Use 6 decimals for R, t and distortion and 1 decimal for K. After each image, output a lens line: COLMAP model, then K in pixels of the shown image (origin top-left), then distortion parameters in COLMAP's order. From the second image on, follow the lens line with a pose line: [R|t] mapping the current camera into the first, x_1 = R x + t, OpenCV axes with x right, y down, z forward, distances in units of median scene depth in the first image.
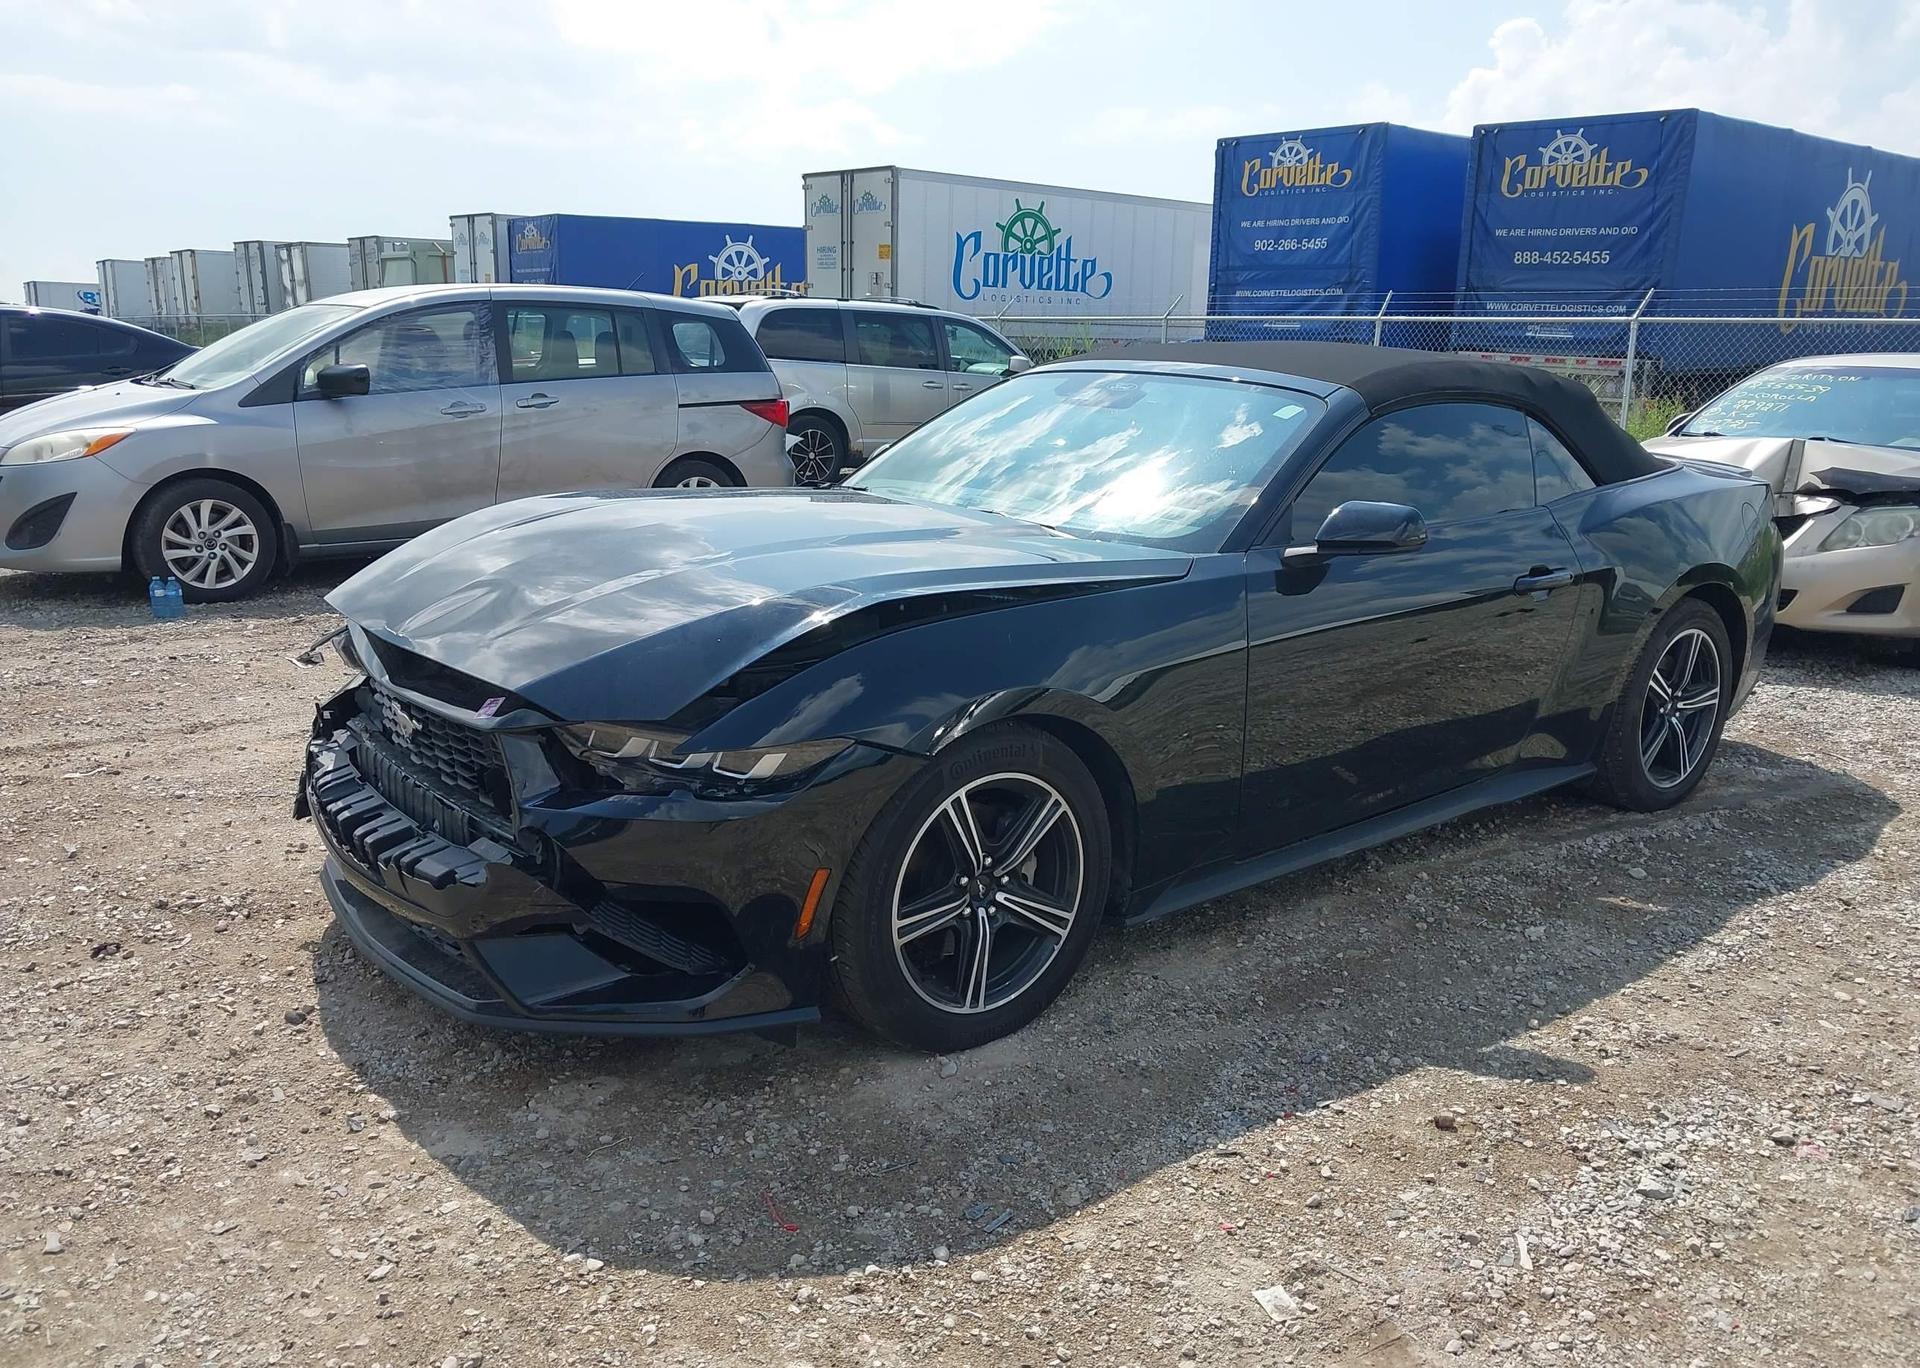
lens RADIAL K [[1501.3, 0, 964.7], [0, 1501.3, 684.7], [0, 0, 1]] dist [0.005818, -0.000389]
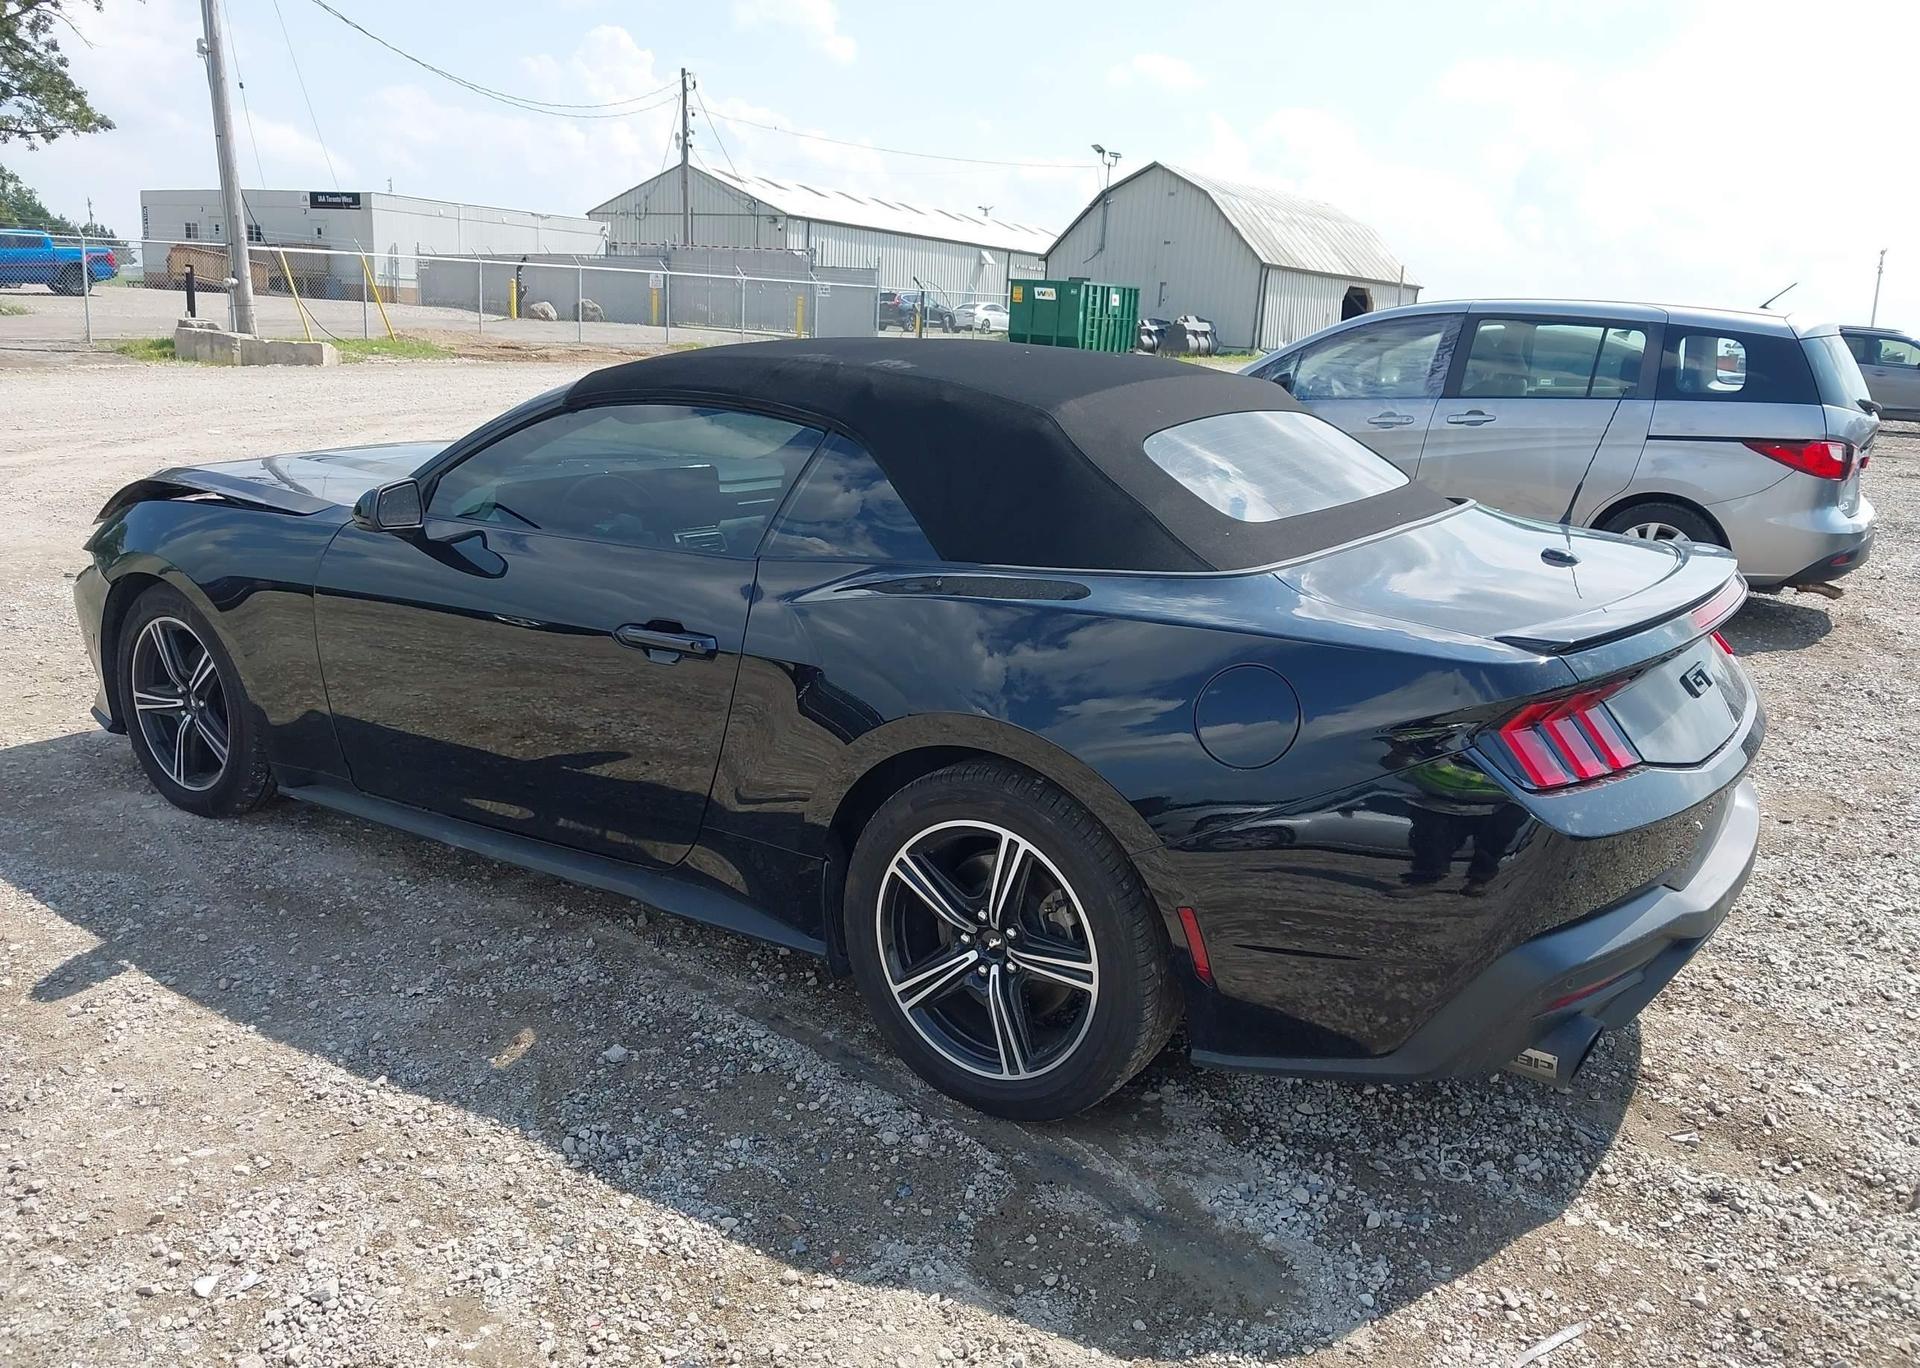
lens RADIAL K [[1466.3, 0, 960.0], [0, 1466.3, 684.0], [0, 0, 1]] dist [0.034068, 0.003097]
pose [[0.310348, 0.222615, -0.924190, 0.584836], [-0.239776, 0.959091, 0.150504, -0.101282], [0.919887, 0.174890, 0.351030, 0.453198]]
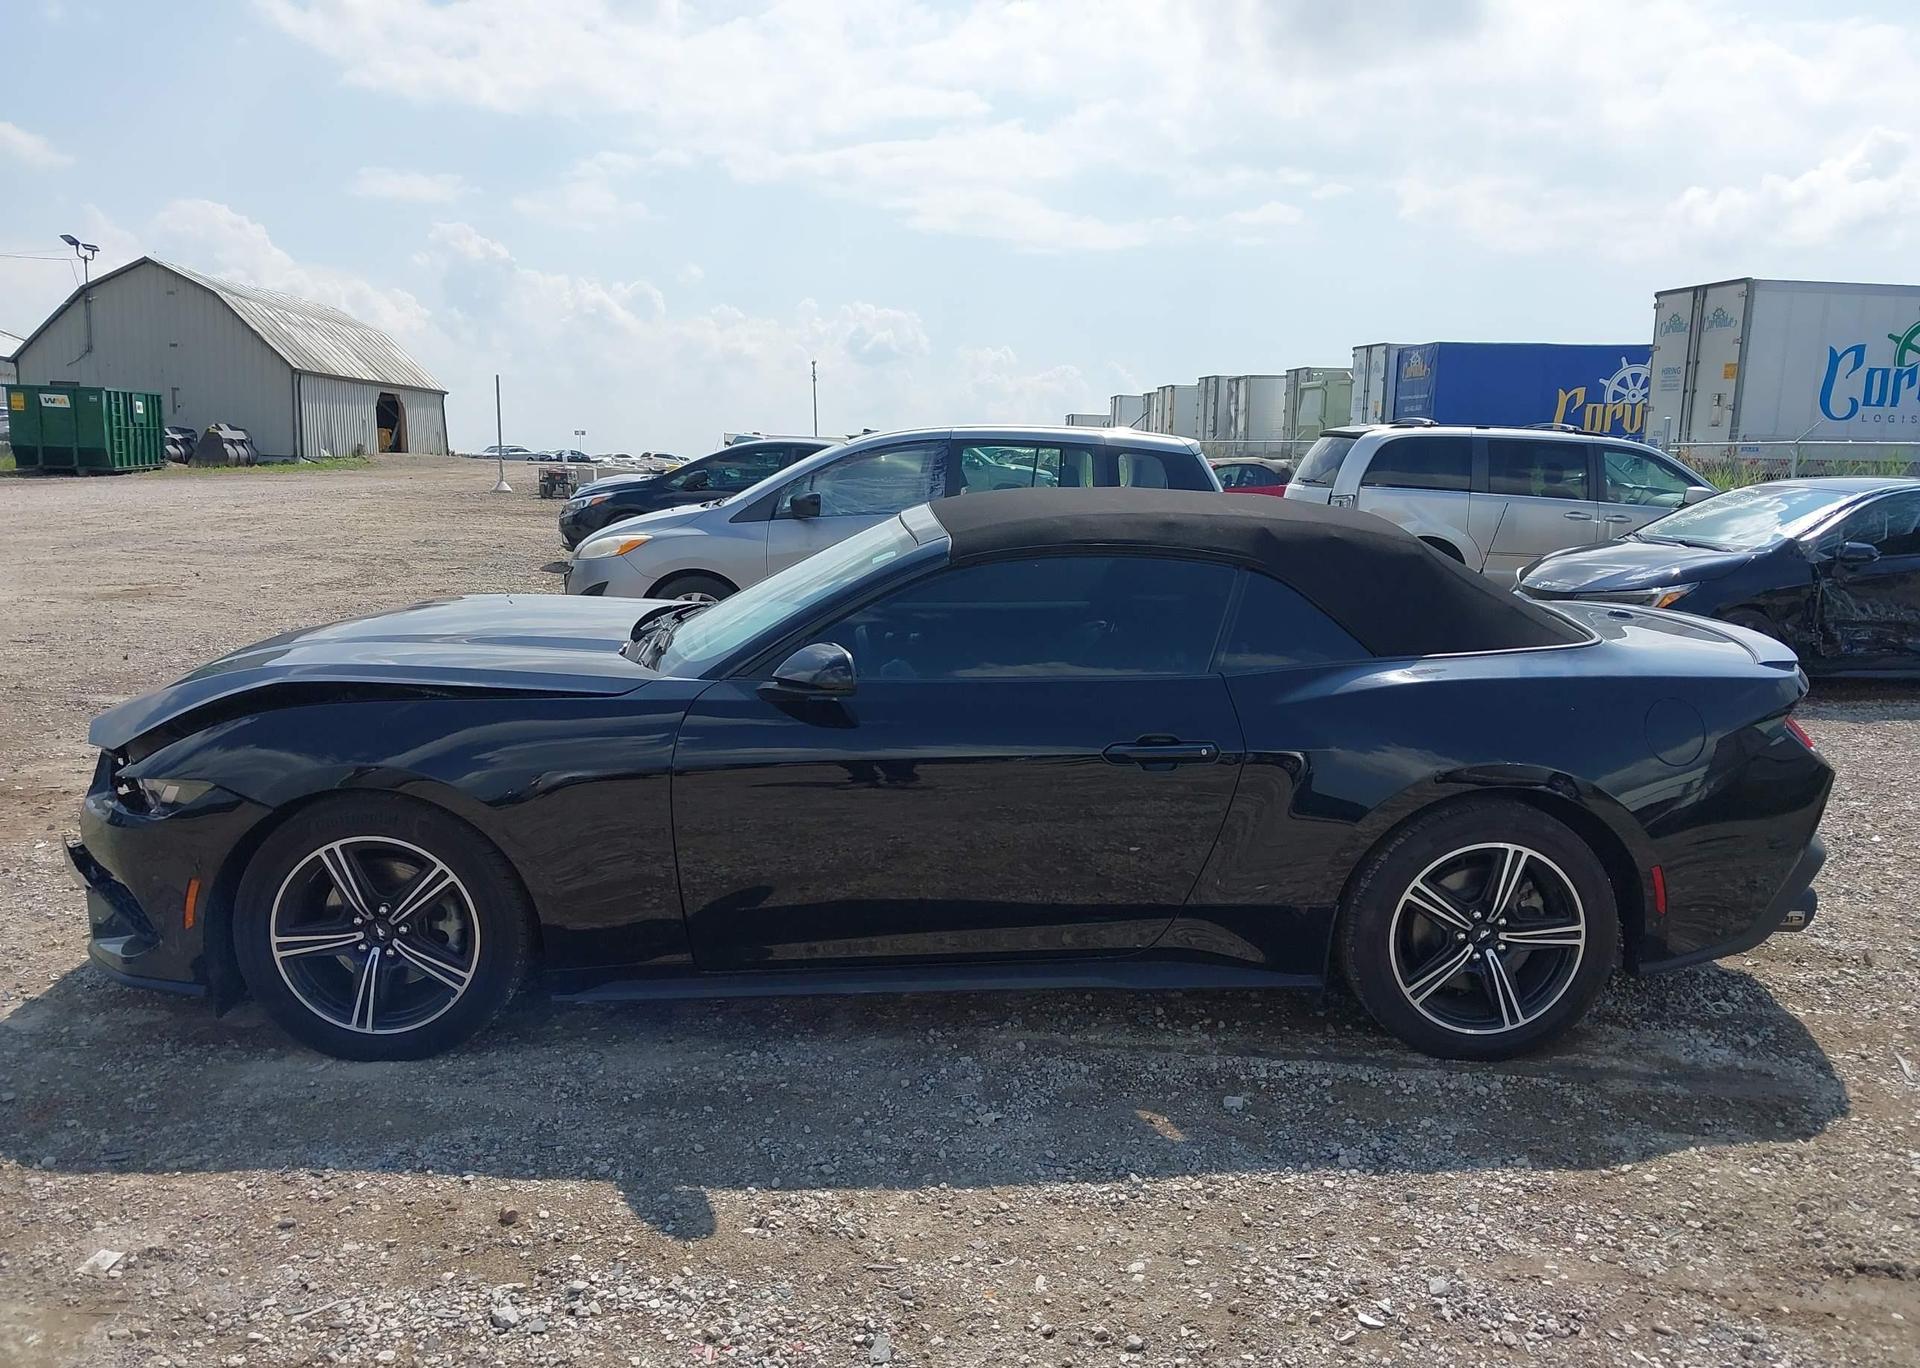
lens RADIAL K [[1484.1, 0, 947.2], [0, 1484.1, 689.0], [0, 0, 1]] dist [-0.036473, 0.036191]
pose [[0.810944, 0.091681, -0.577897, 0.405676], [-0.133779, 0.990539, -0.030582, -0.031790], [0.569626, 0.102111, 0.815536, 0.103532]]
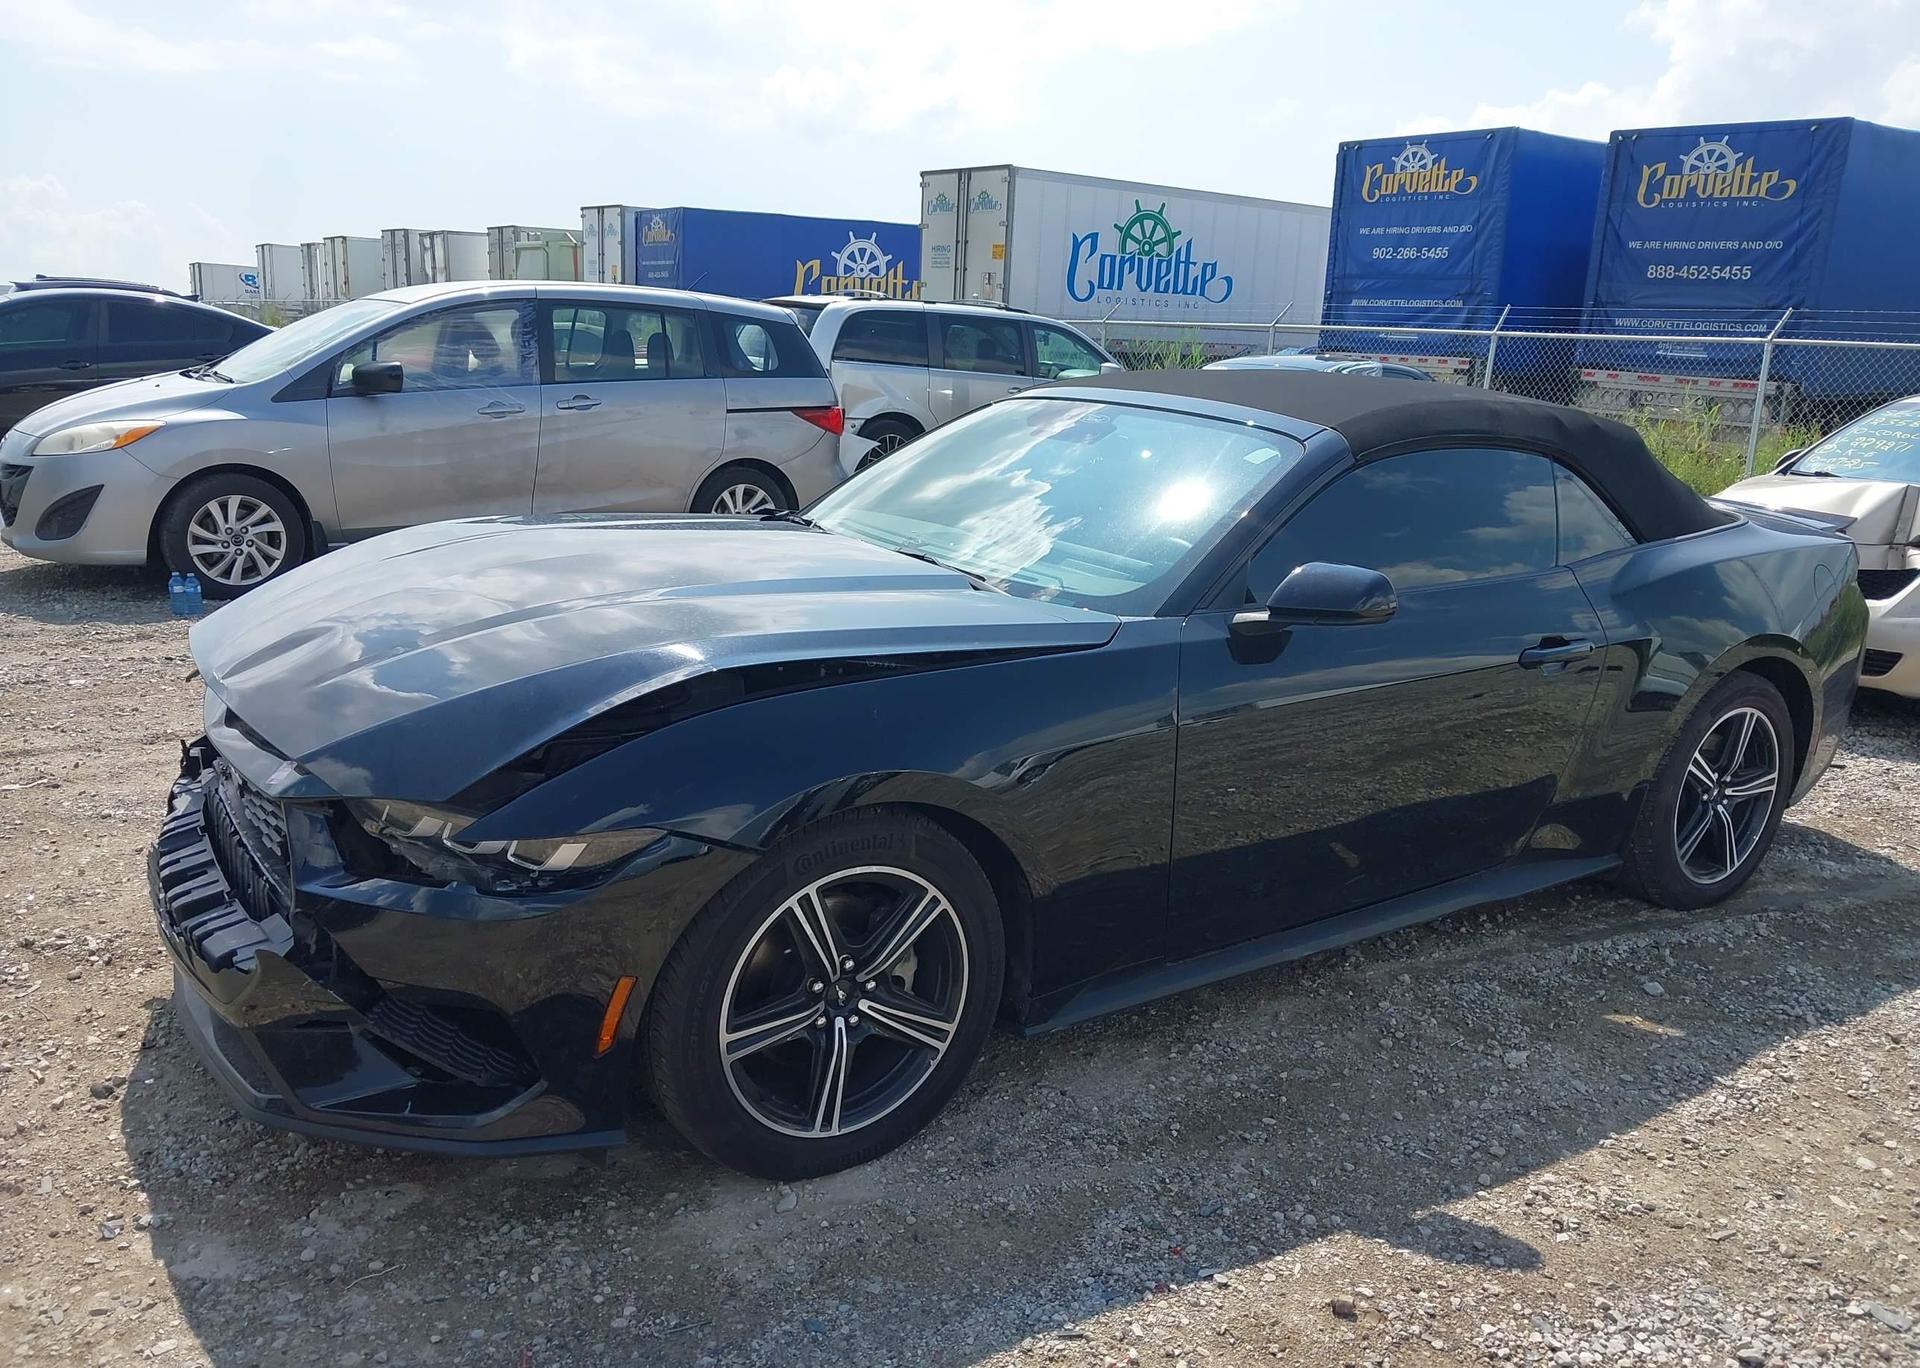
lens RADIAL K [[1506.4, 0, 967.1], [0, 1506.4, 692.5], [0, 0, 1]] dist [0.003686, -0.001112]
pose [[0.996285, 0.041034, -0.075715, 0.055626], [-0.040669, 0.999152, 0.006359, -0.019259], [0.075912, -0.003256, 0.997109, 0.047148]]
